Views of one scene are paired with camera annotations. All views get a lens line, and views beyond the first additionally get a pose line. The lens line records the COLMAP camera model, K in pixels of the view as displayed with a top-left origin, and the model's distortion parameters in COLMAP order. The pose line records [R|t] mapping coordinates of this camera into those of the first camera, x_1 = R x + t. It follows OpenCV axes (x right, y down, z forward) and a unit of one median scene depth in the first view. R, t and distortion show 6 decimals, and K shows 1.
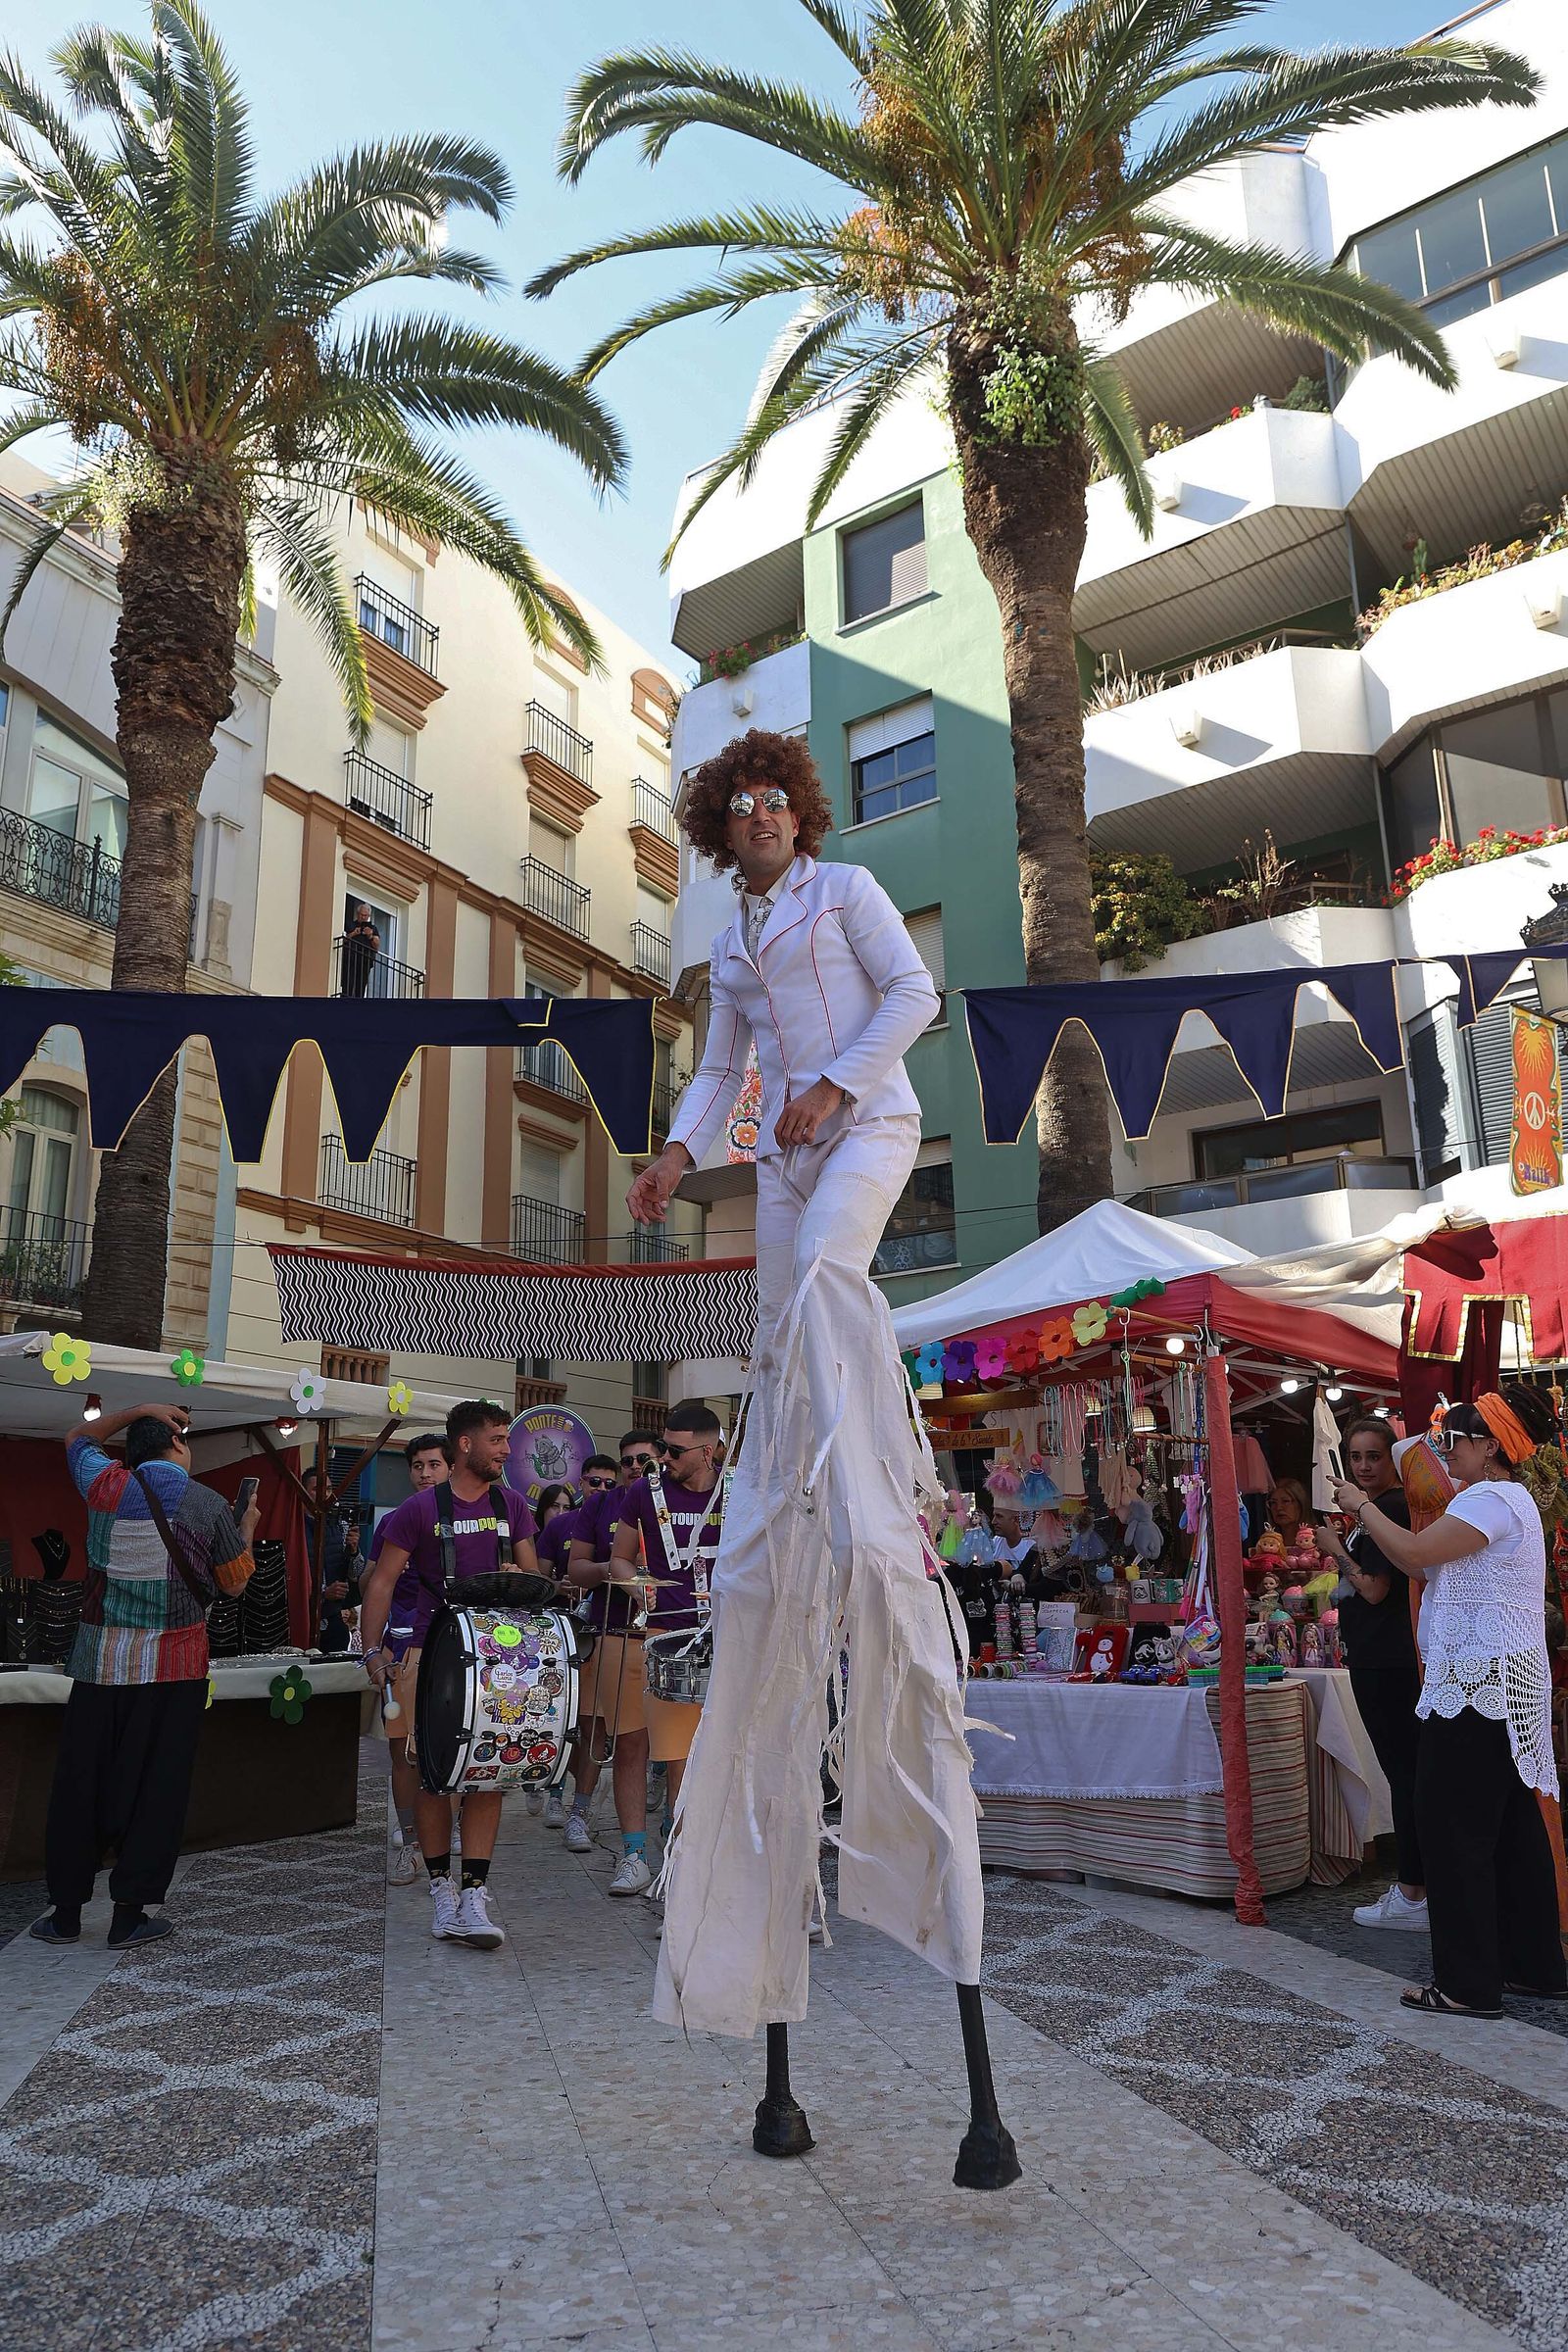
lens RADIAL K [[1606.2, 0, 785.0], [0, 1606.2, 1172.7], [0, 0, 1]] dist [0.031334, 0.002272]
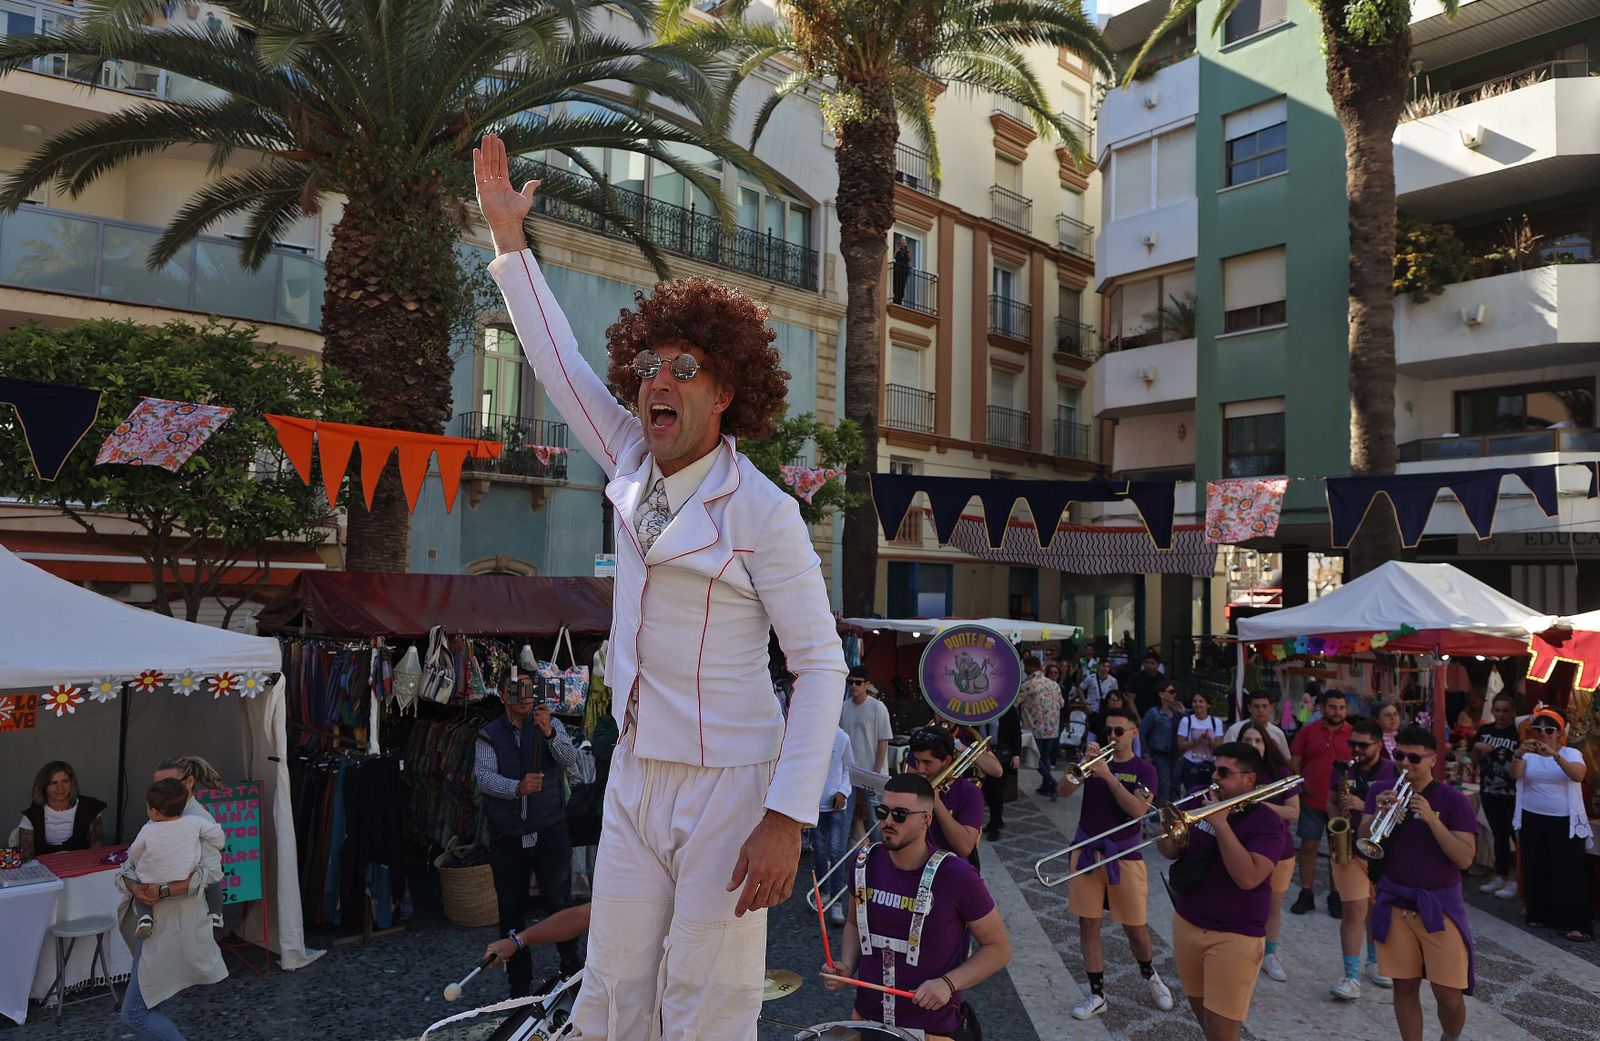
lens RADIAL K [[1155.8, 0, 777.6], [0, 1155.8, 527.5], [0, 0, 1]] dist [0.016355, 0.007648]
pose [[0.961433, 0.022866, -0.274086, -0.070703], [0.034105, 0.978936, 0.201299, -0.160268], [0.272915, -0.202884, 0.940402, -0.287196]]
